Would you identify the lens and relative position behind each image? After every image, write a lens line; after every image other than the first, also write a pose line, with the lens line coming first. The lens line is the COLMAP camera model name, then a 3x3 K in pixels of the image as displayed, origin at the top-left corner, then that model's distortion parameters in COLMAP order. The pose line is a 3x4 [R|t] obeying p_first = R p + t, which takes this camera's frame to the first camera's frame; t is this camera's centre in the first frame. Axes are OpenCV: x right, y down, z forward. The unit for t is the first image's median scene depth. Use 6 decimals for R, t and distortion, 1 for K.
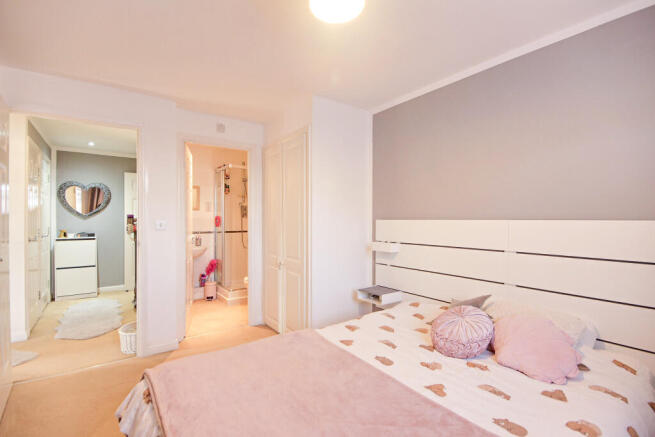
lens RADIAL K [[314.1, 0, 327.5], [0, 314.1, 218.5], [0, 0, 1]] dist [0.001662, -0.009272]
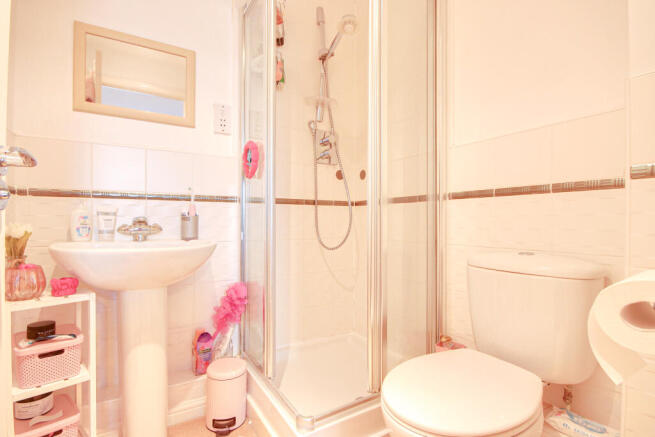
lens RADIAL K [[314.1, 0, 327.5], [0, 314.1, 218.5], [0, 0, 1]] dist [0.001662, -0.009272]
pose [[0.997990, 0.000128, -0.063374, -0.252428], [-0.000818, 0.999941, -0.010863, 0.068426], [0.063369, 0.010893, 0.997931, 0.690205]]
